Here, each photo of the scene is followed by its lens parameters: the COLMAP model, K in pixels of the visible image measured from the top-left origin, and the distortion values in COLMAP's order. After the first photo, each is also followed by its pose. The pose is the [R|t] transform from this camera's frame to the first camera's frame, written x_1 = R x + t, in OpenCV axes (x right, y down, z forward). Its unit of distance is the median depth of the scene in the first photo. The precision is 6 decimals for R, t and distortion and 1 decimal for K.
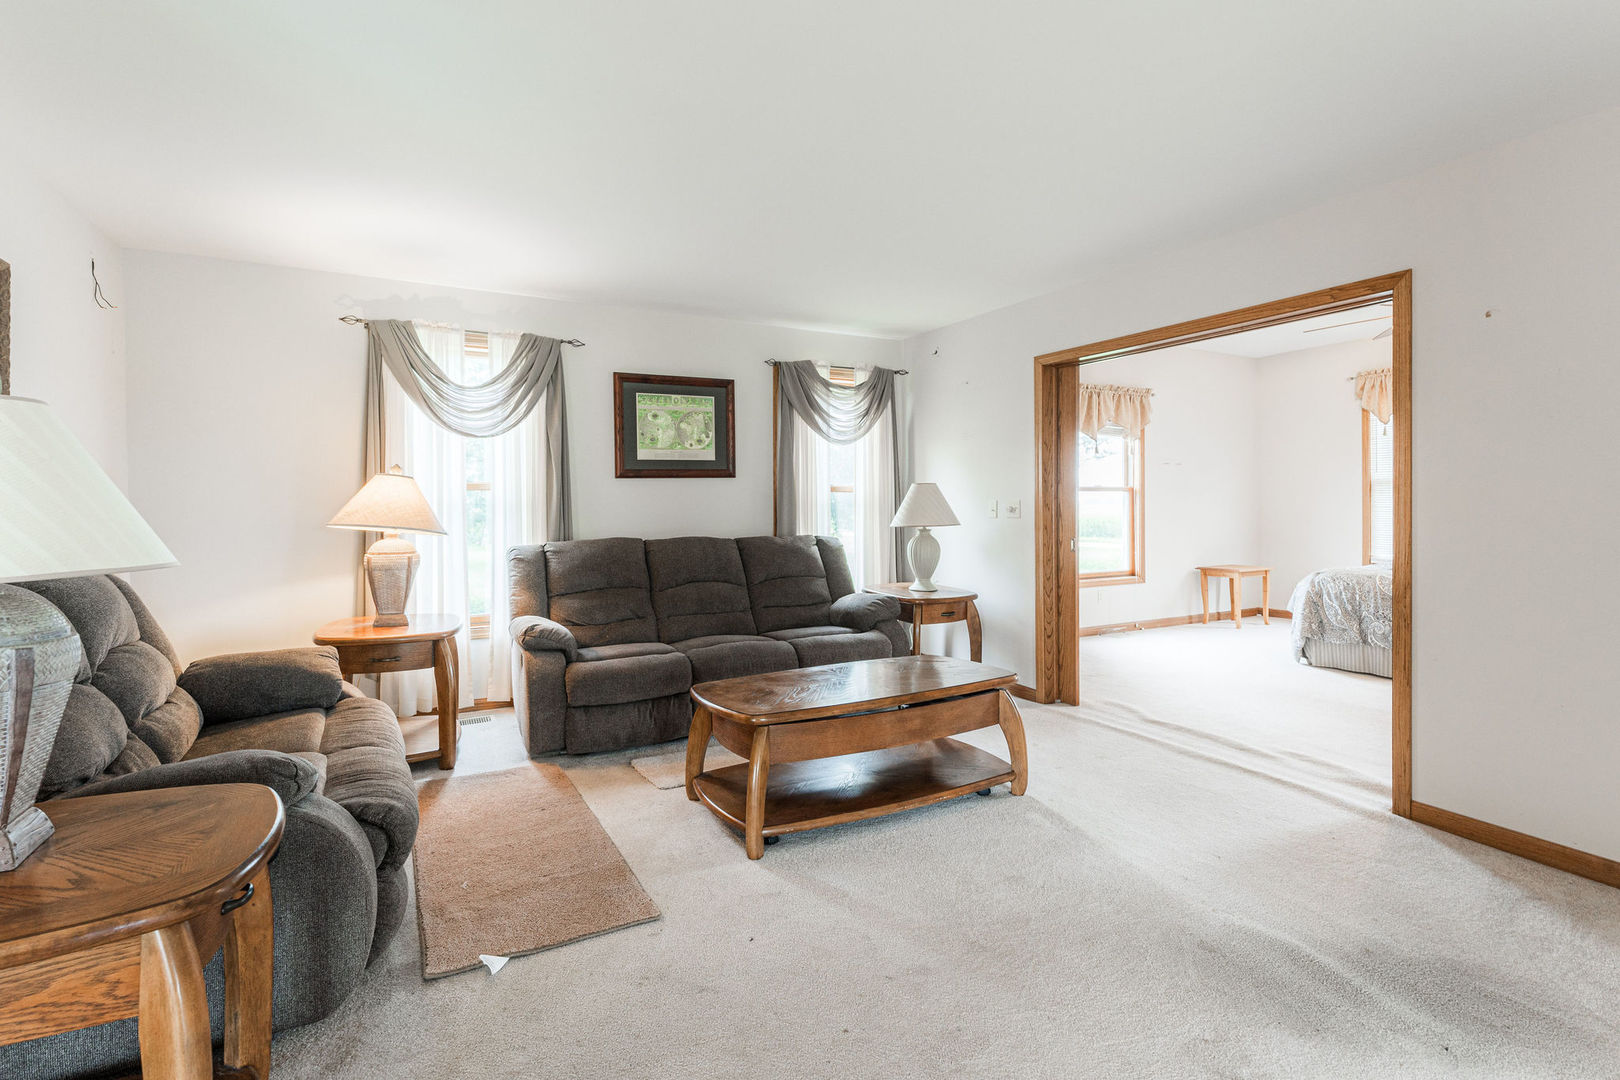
lens RADIAL K [[749.3, 0, 815.7], [0, 749.3, 508.5], [0, 0, 1]] dist [0.001683, -0.000202]
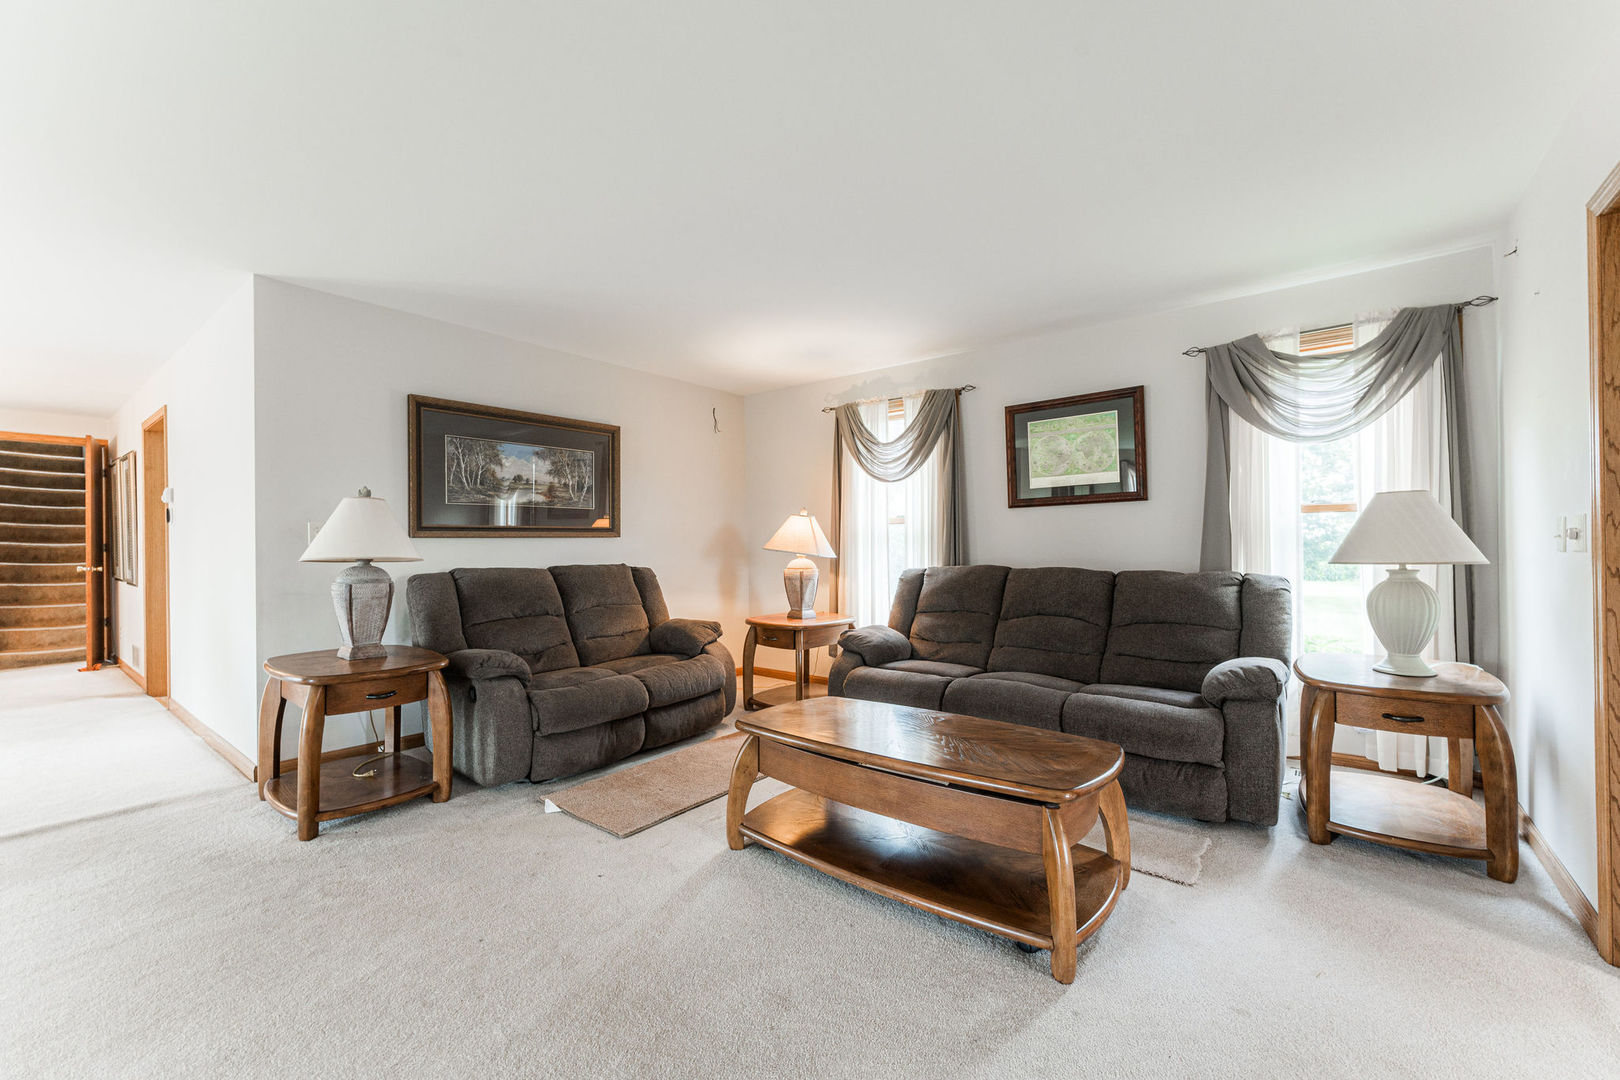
lens RADIAL K [[663.3, 0, 809.8], [0, 663.3, 541.0], [0, 0, 1]] dist [0.000984, -0.000508]
pose [[0.389866, -0.003622, -0.920864, 0.673181], [-0.000572, 0.999991, -0.004176, 0.011859], [0.920871, 0.002155, 0.389861, 0.556054]]
